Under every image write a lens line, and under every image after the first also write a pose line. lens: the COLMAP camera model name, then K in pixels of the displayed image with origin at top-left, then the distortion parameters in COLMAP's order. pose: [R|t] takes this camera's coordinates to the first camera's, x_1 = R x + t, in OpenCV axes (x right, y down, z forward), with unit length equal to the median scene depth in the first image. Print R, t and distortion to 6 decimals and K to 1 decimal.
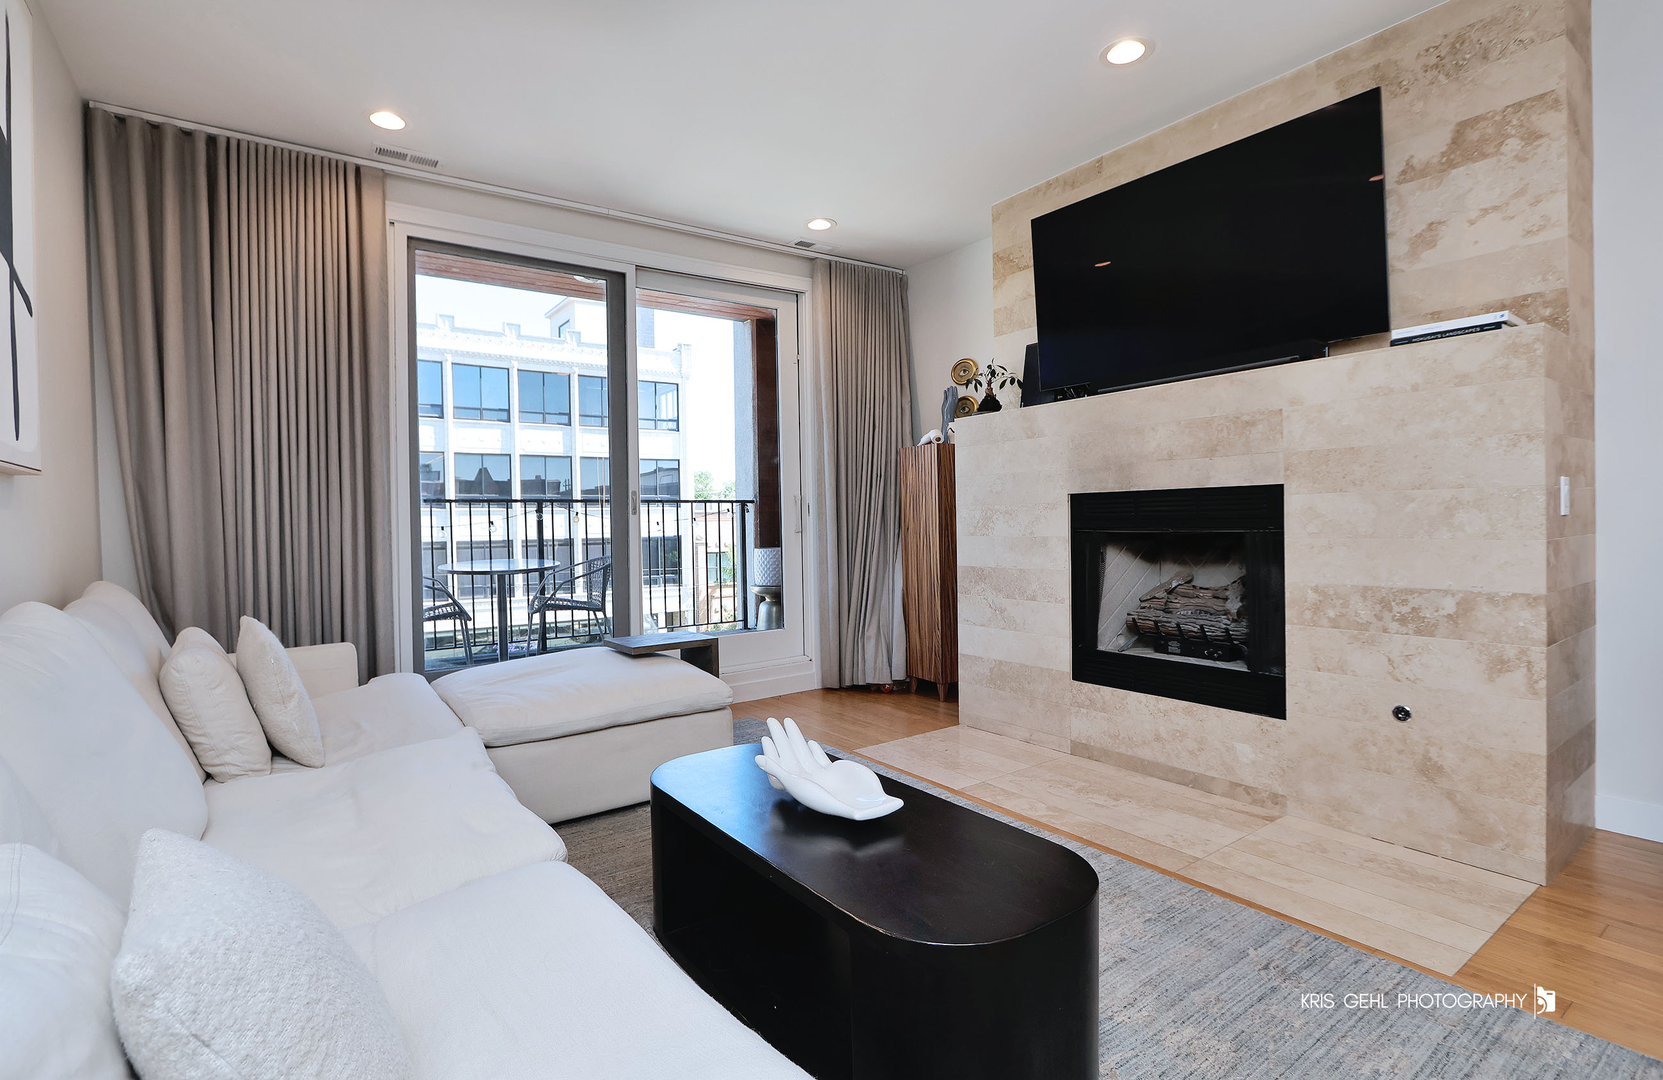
lens RADIAL K [[811.3, 0, 826.9], [0, 811.3, 526.1], [0, 0, 1]] dist [-0.004441, -0.000367]
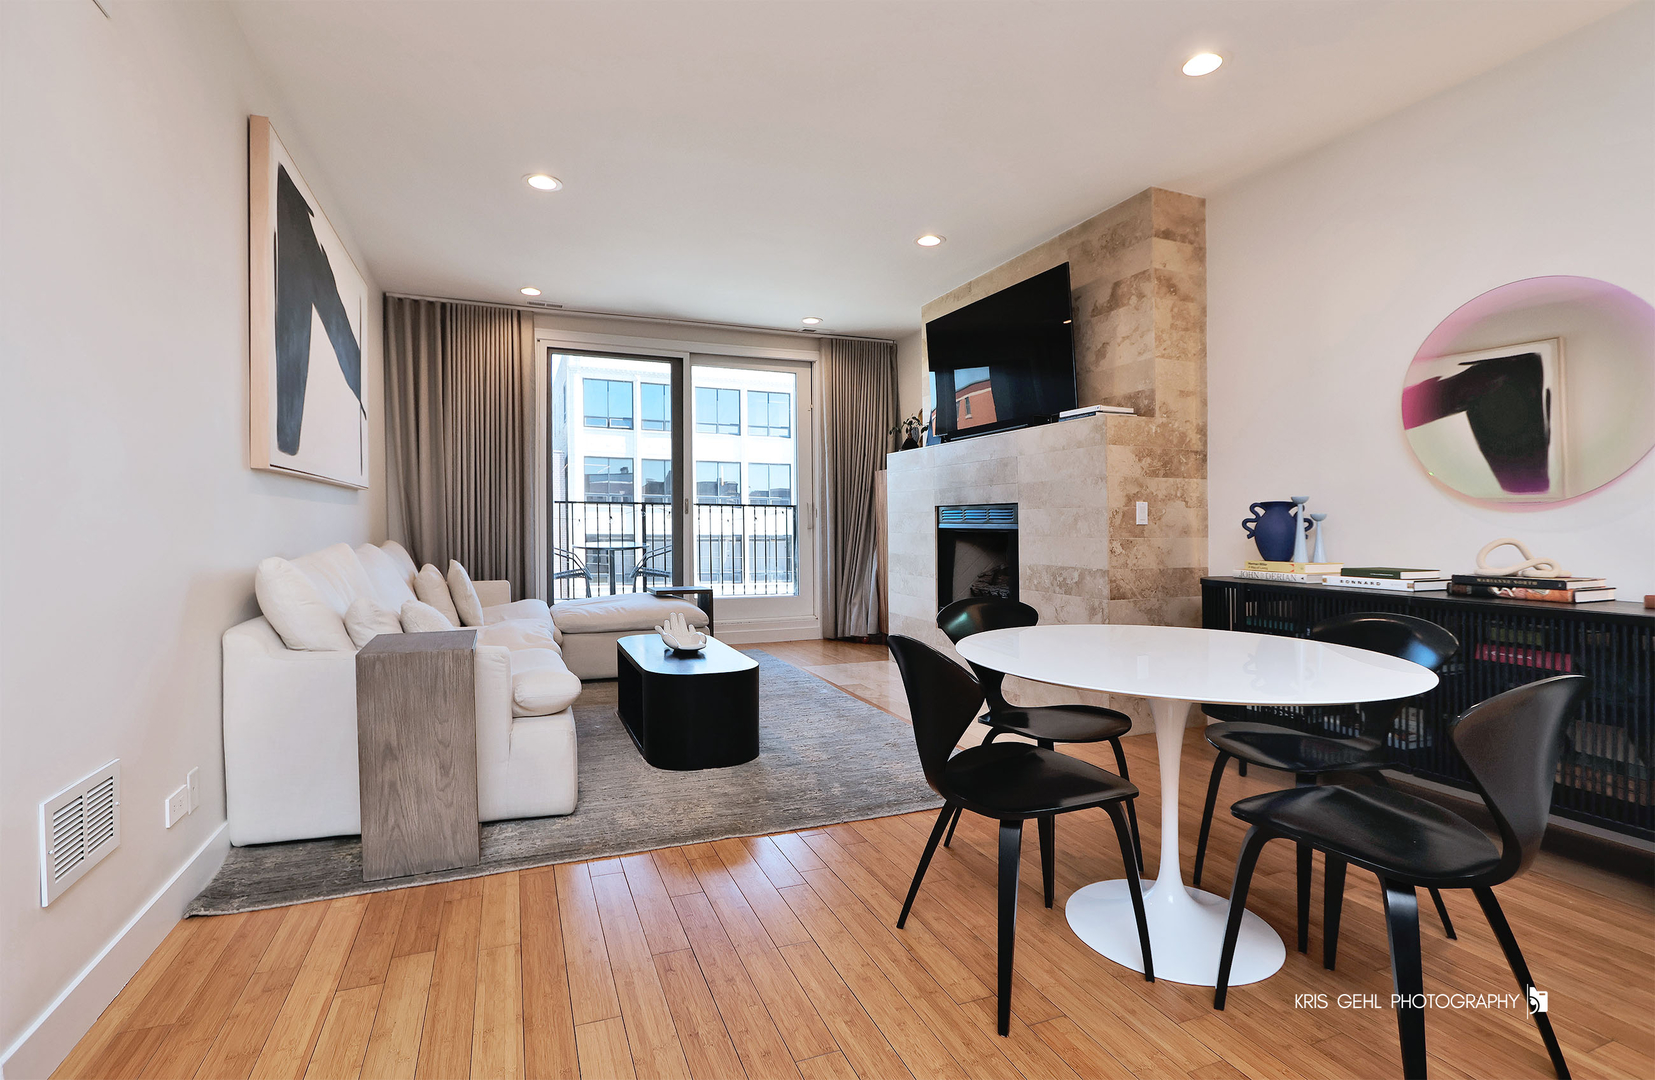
lens RADIAL K [[771.4, 0, 827.5], [0, 771.4, 540.0], [0, 0, 1]] dist [0.024758, 0.000013]
pose [[0.978545, 0.028528, -0.204048, 0.471249], [-0.025519, 0.999524, 0.017364, 0.005233], [0.204446, -0.011785, 0.978807, -0.560733]]
